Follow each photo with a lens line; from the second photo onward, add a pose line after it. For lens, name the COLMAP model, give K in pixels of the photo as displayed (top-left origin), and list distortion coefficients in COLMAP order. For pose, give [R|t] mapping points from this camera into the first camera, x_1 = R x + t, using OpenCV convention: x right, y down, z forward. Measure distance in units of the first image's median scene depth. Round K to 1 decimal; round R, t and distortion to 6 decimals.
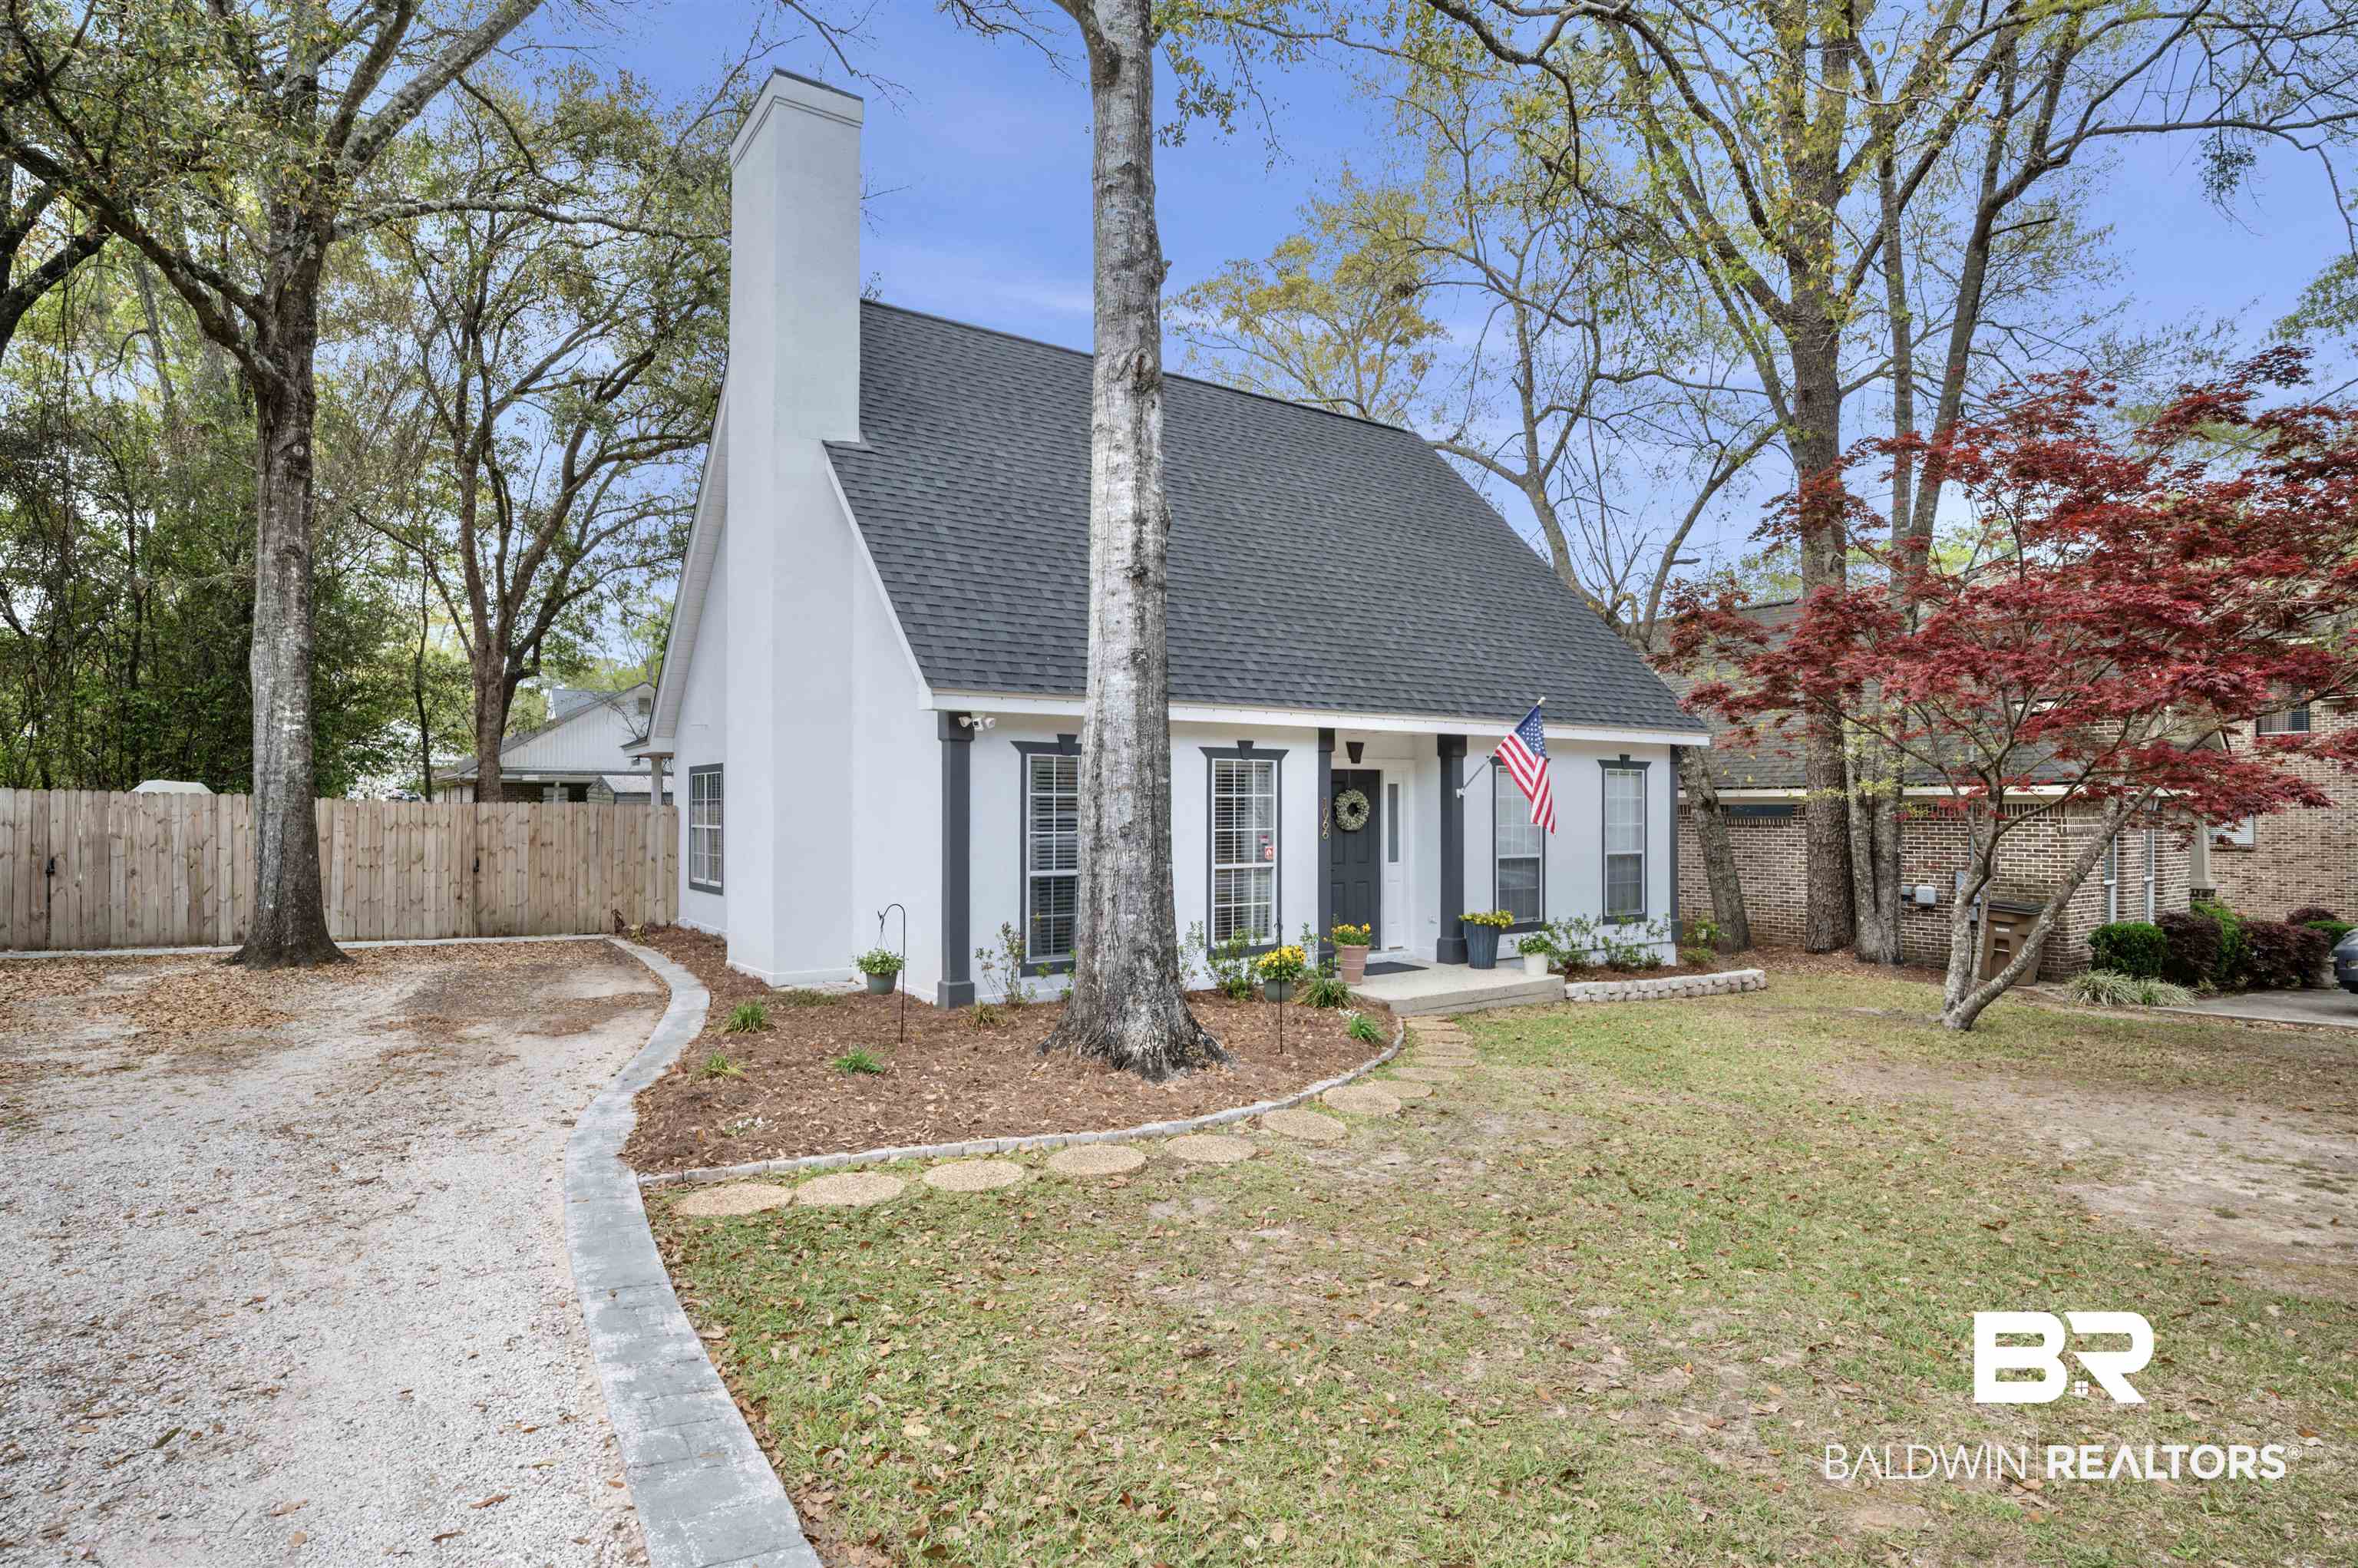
lens RADIAL K [[1203.5, 0, 1183.9], [0, 1203.5, 792.6], [0, 0, 1]] dist [0.003245, 0.000276]
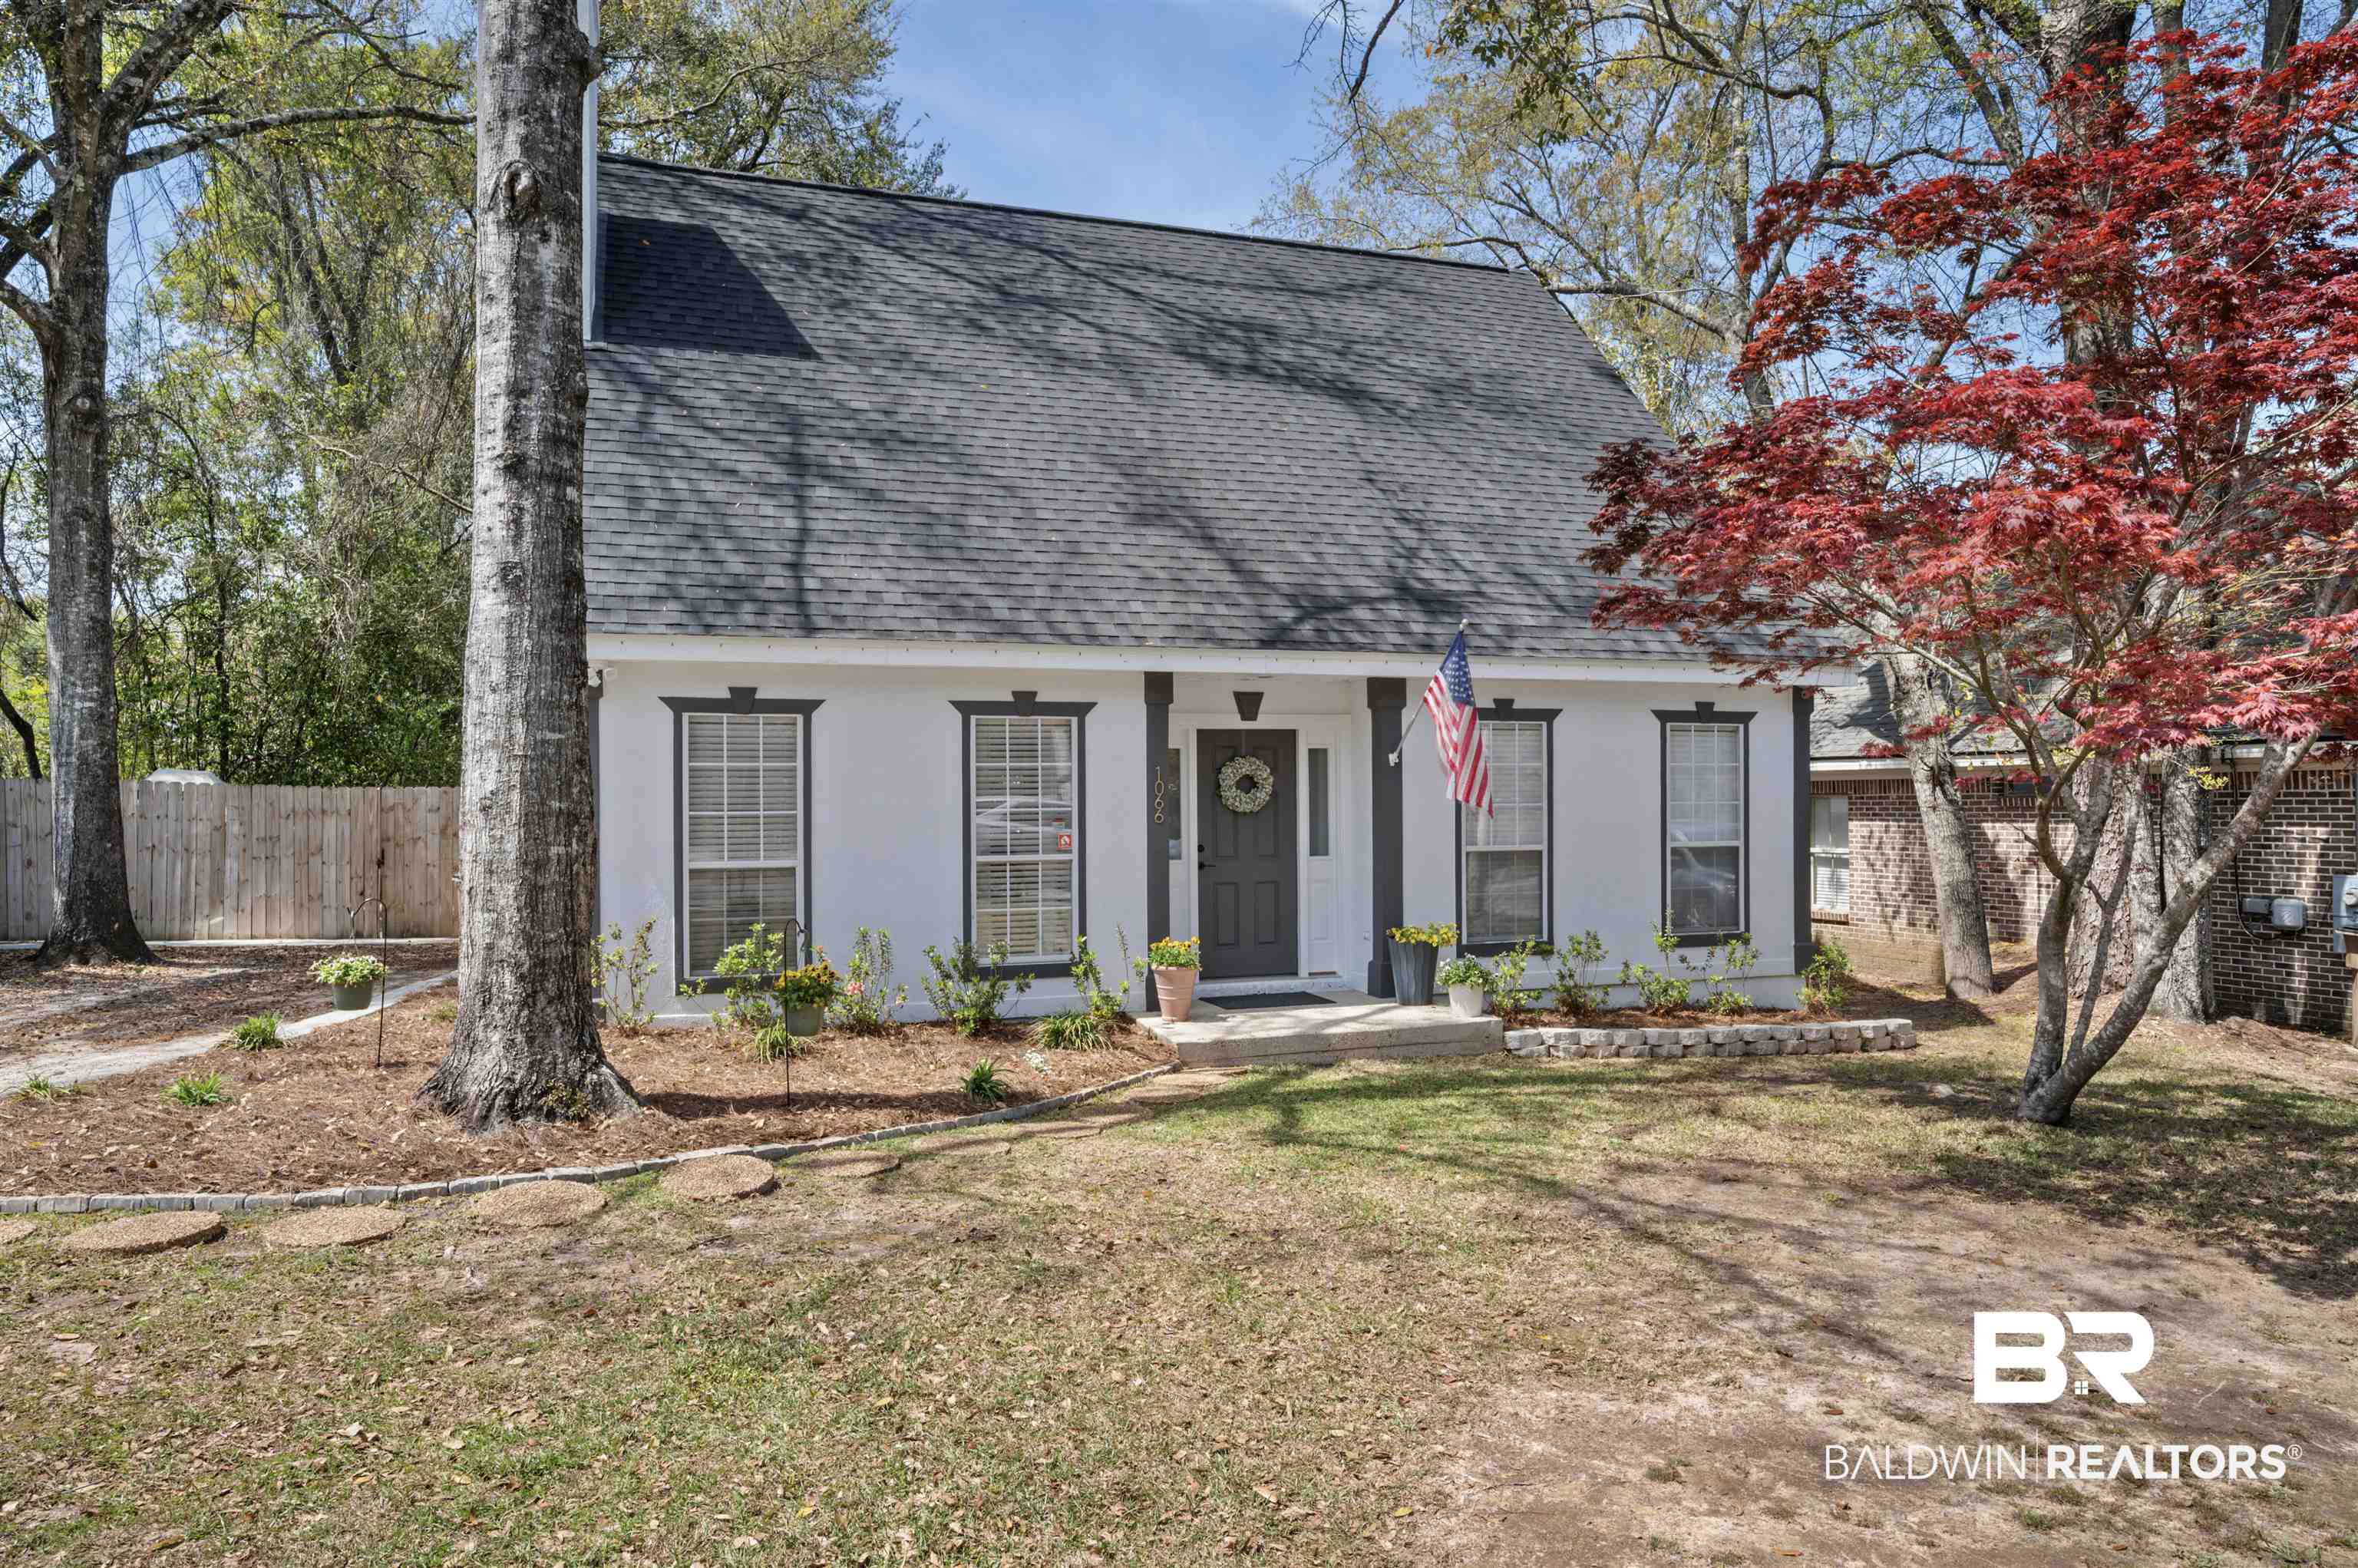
lens RADIAL K [[1483.4, 0, 1174.4], [0, 1483.4, 798.0], [0, 0, 1]] dist [0.002708, -0.000563]
pose [[0.964962, -0.007272, -0.262291, 0.360816], [0.010364, 0.999892, 0.010410, 0.013745], [0.262187, -0.012763, 0.964933, 0.122857]]
